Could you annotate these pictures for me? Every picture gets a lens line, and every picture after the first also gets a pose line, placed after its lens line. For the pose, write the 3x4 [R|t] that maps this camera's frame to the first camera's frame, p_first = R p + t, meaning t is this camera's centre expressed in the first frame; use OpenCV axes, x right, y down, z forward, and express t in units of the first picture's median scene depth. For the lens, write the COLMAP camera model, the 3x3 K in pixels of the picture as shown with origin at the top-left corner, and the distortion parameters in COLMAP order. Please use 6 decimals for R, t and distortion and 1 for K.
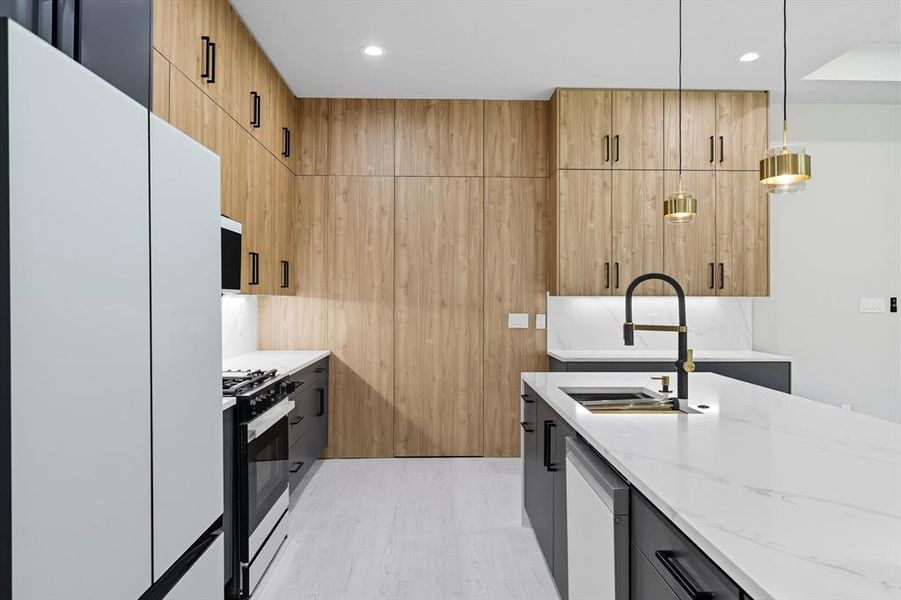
lens RADIAL K [[604.2, 0, 453.0], [0, 604.2, 293.3], [0, 0, 1]] dist [0.001268, 0.000195]
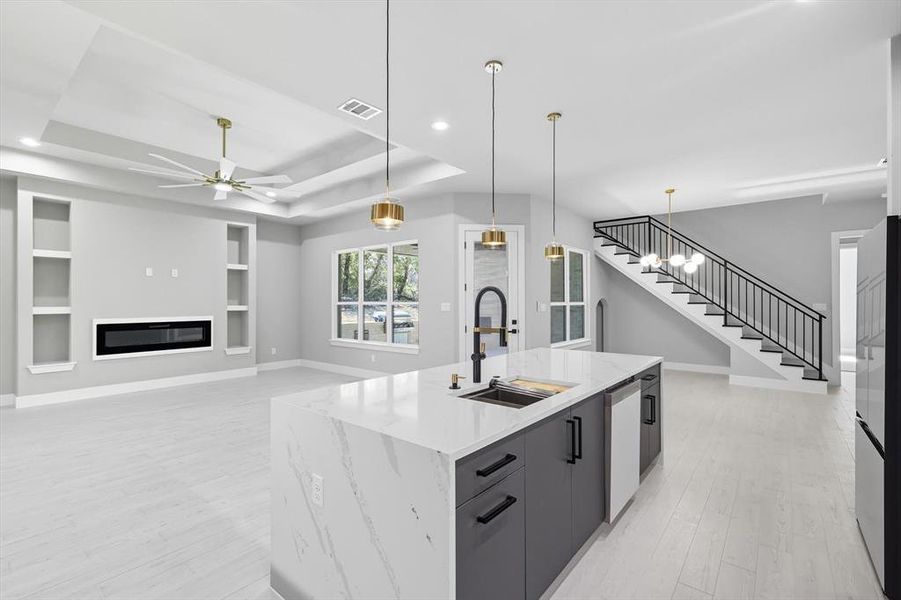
lens RADIAL K [[401.5, 0, 450.5], [0, 401.5, 300.0], [0, 0, 1]] dist [0.005082, 0.000405]
pose [[-0.755659, 0.001377, 0.654964, -0.085551], [-0.006698, 0.999929, -0.009830, 0.001671], [-0.654931, -0.011815, -0.755596, 0.933868]]
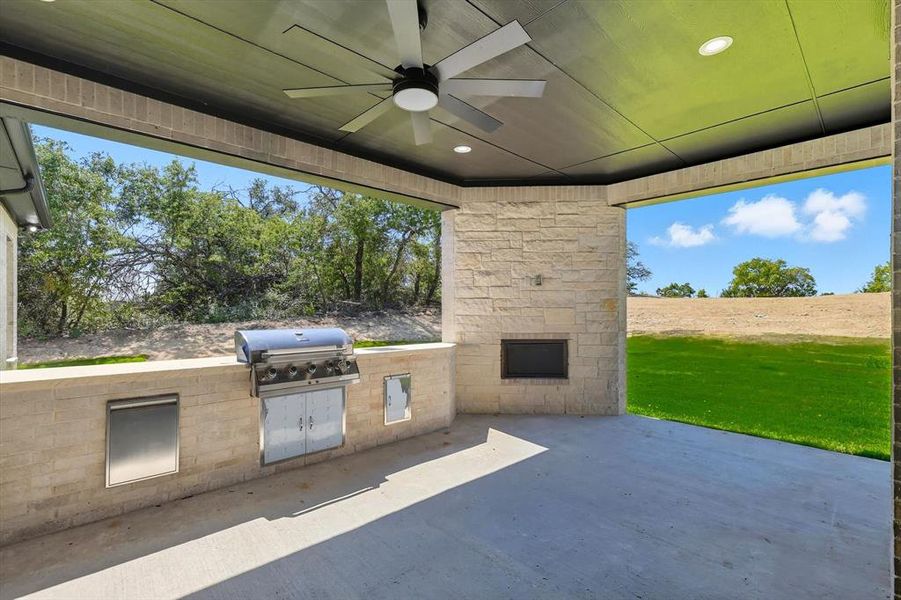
lens RADIAL K [[401.5, 0, 450.5], [0, 401.5, 300.0], [0, 0, 1]] dist [0.005082, 0.000405]
pose [[-0.664966, 0.015146, 0.746720, 0.790293], [-0.007039, 0.999623, -0.026543, 0.006509], [-0.746840, -0.022906, -0.664609, -0.200996]]
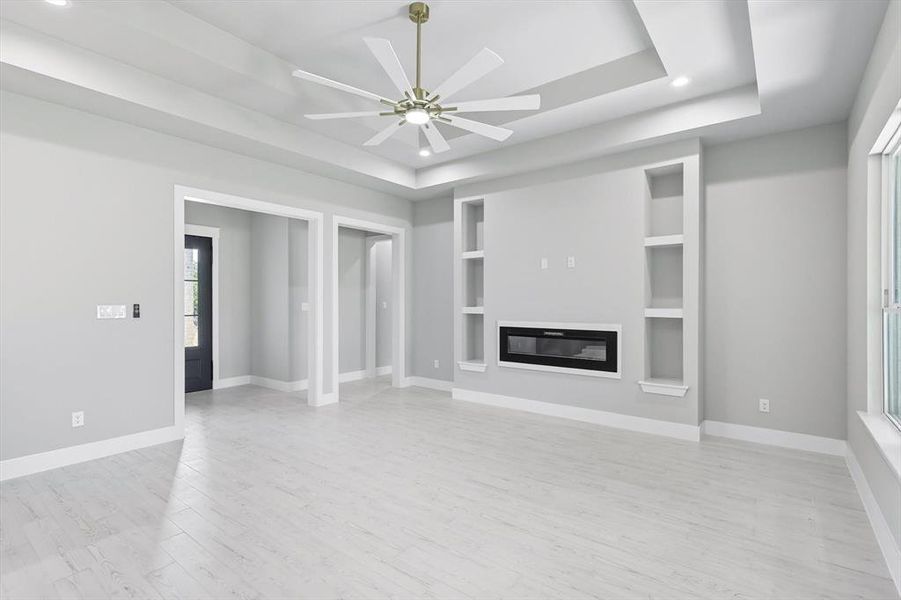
lens RADIAL K [[425.6, 0, 451.6], [0, 425.6, 302.9], [0, 0, 1]] dist [0.000638, 0.000005]
pose [[0.632364, -0.005469, 0.774652, 0.529743], [-0.005125, 0.999924, 0.011242, -0.007466], [-0.774654, -0.011079, 0.632288, 0.079009]]
